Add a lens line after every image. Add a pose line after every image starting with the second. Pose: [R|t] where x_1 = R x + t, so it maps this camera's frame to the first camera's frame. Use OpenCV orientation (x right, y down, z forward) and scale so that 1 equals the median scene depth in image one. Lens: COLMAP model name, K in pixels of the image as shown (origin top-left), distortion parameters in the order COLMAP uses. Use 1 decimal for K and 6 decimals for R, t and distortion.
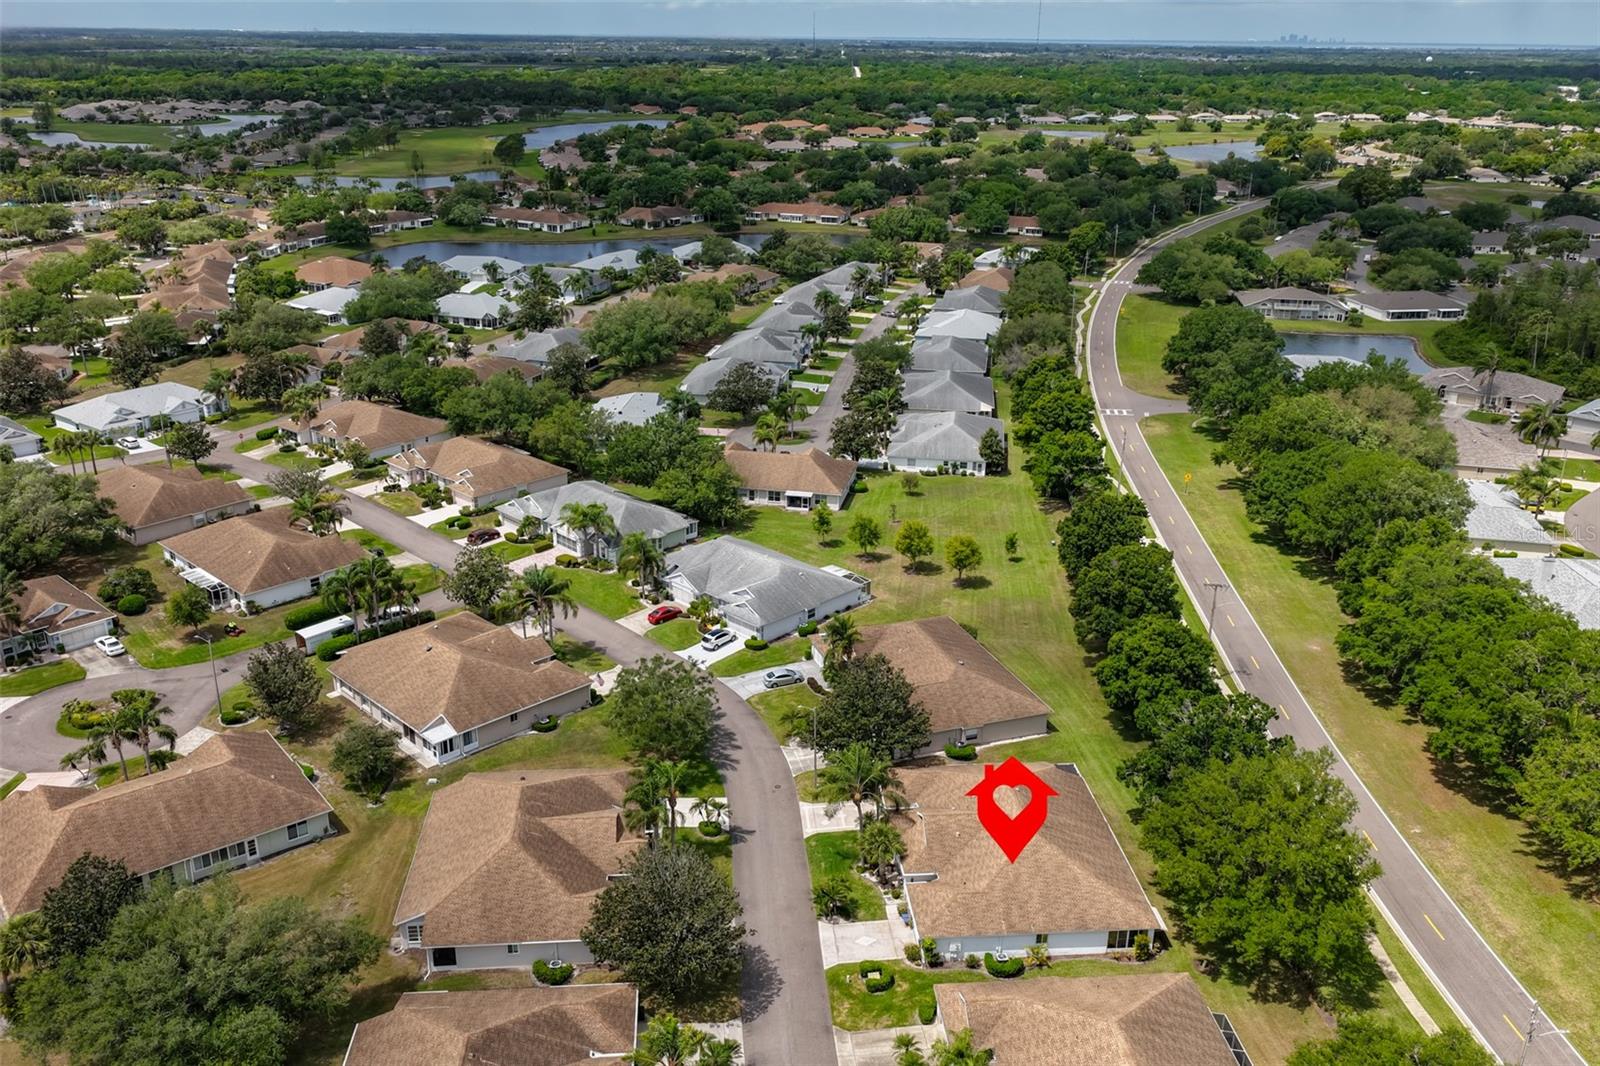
lens RADIAL K [[1309.1, 0, 835.0], [0, 1309.1, 533.0], [0, 0, 1]] dist [0.004516, 0.009296]
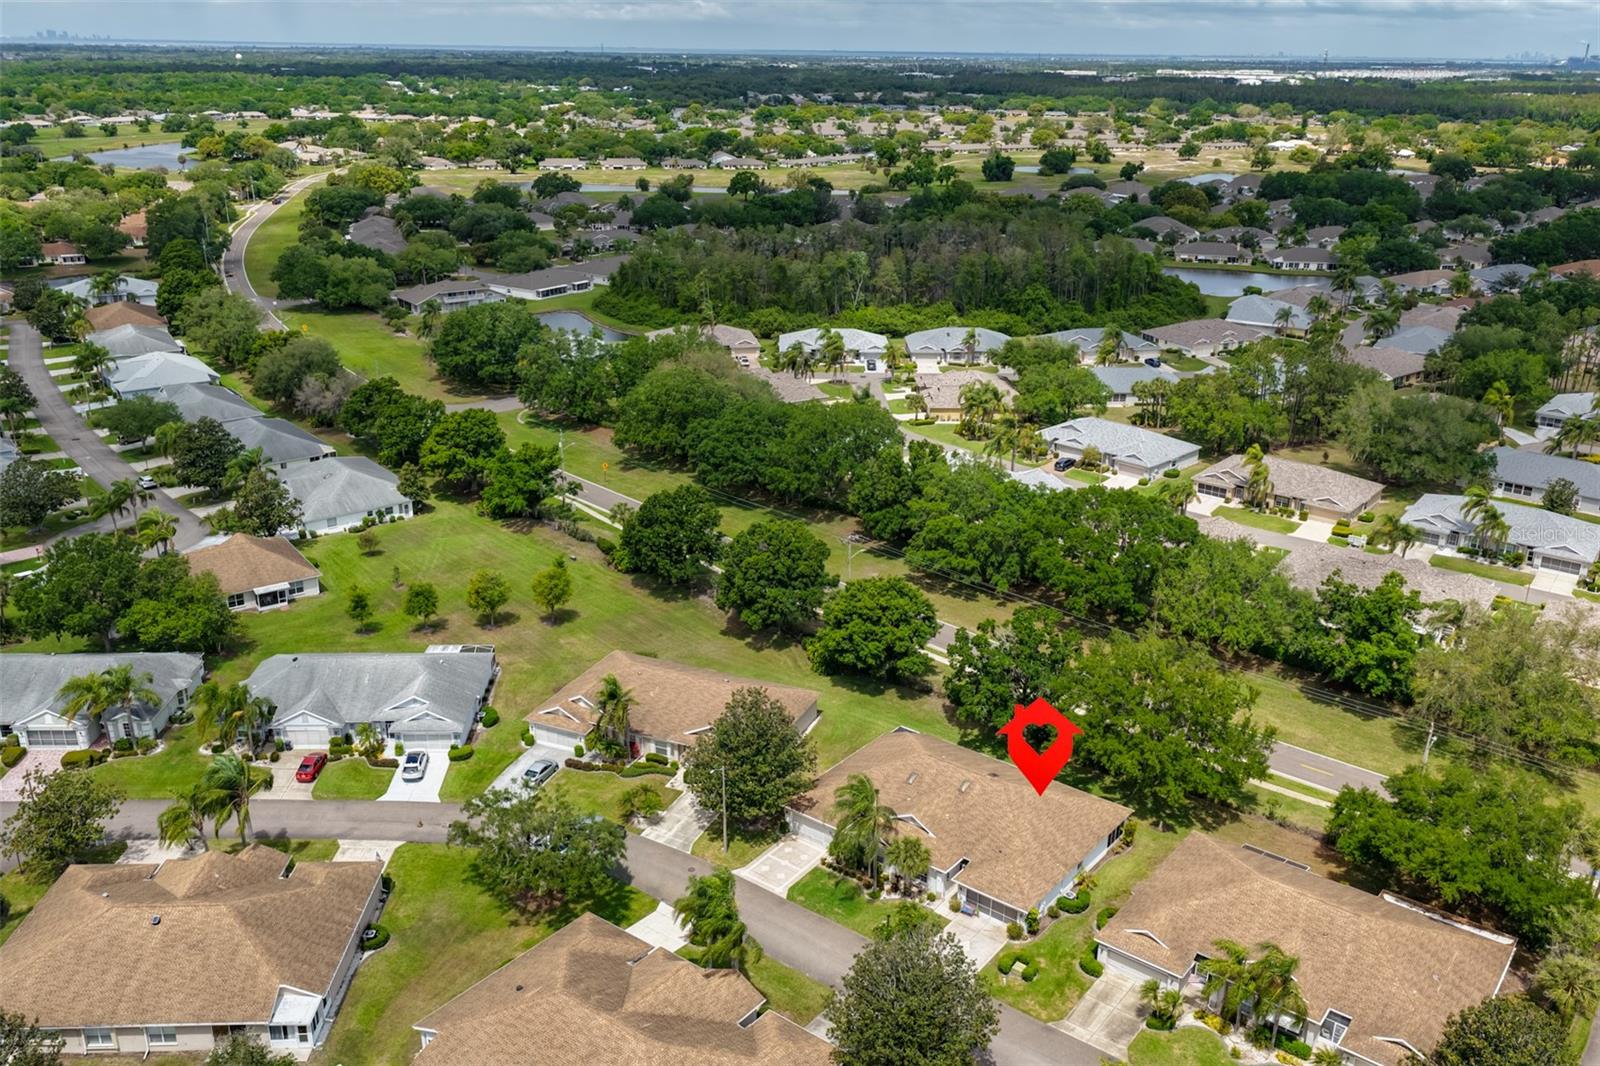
lens RADIAL K [[1314.9, 0, 800.0], [0, 1314.9, 533.0], [0, 0, 1]] dist [-0.003812, 0.016995]
pose [[0.693143, -0.255577, 0.673969, -0.339890], [0.255102, 0.961492, 0.102249, -0.062137], [-0.674148, 0.101058, 0.731650, 0.177232]]
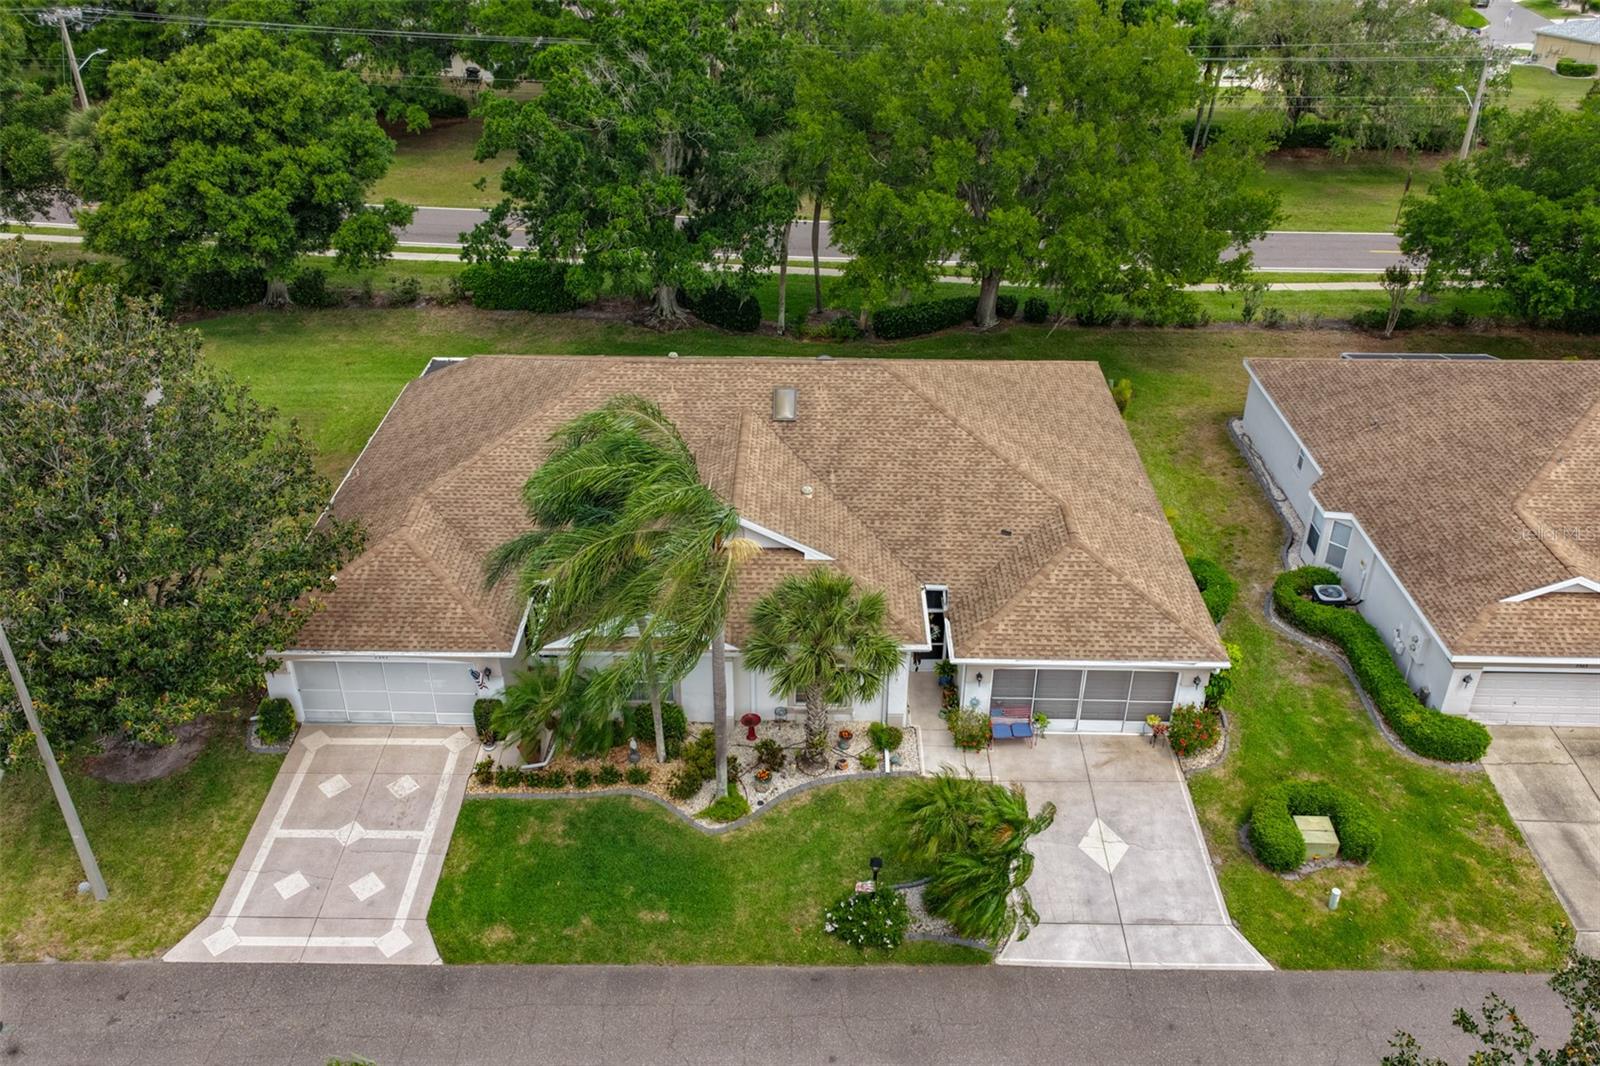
lens RADIAL K [[1319.9, 0, 800.0], [0, 1319.9, 533.0], [0, 0, 1]] dist [0.006308, 0.002856]
pose [[0.111939, -0.521082, 0.846134, -0.107369], [0.350341, 0.817507, 0.457104, 0.047986], [-0.929909, 0.245268, 0.274067, 0.509568]]
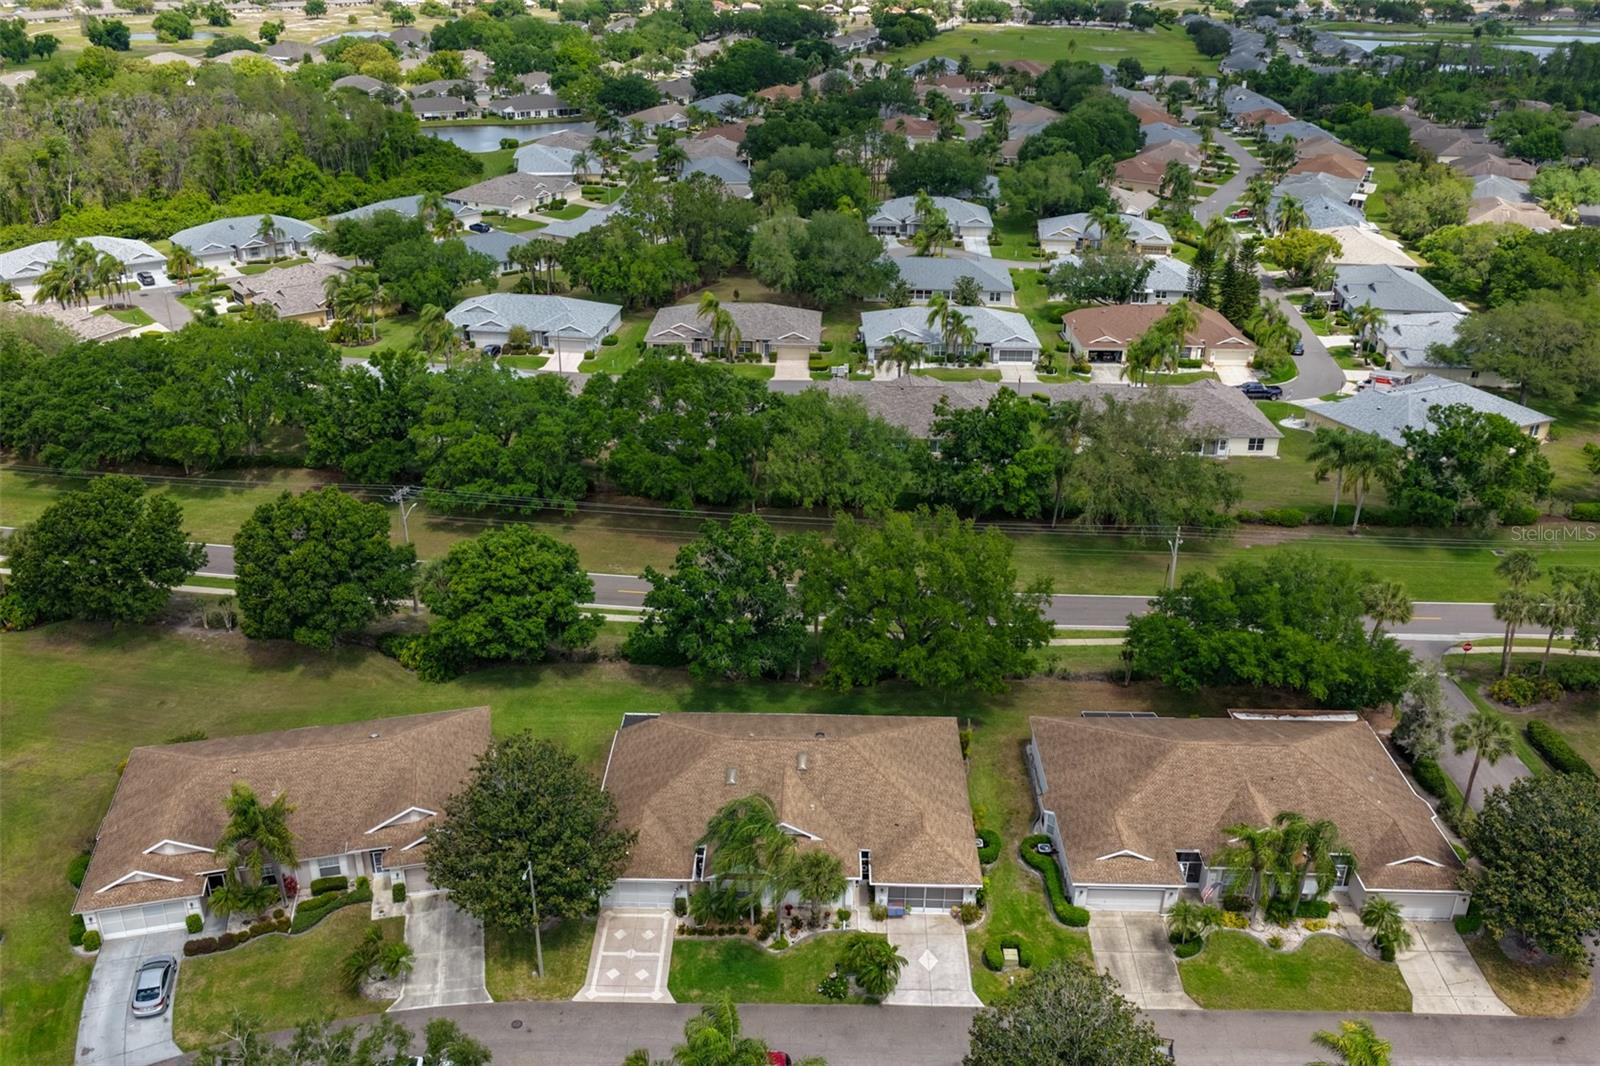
lens RADIAL K [[1314.9, 0, 800.0], [0, 1314.9, 533.0], [0, 0, 1]] dist [-0.003812, 0.016995]
pose [[0.115217, -0.432358, 0.894311, -0.295409], [0.345437, 0.861555, 0.372018, -0.111083], [-0.931342, 0.266065, 0.248618, 0.430437]]
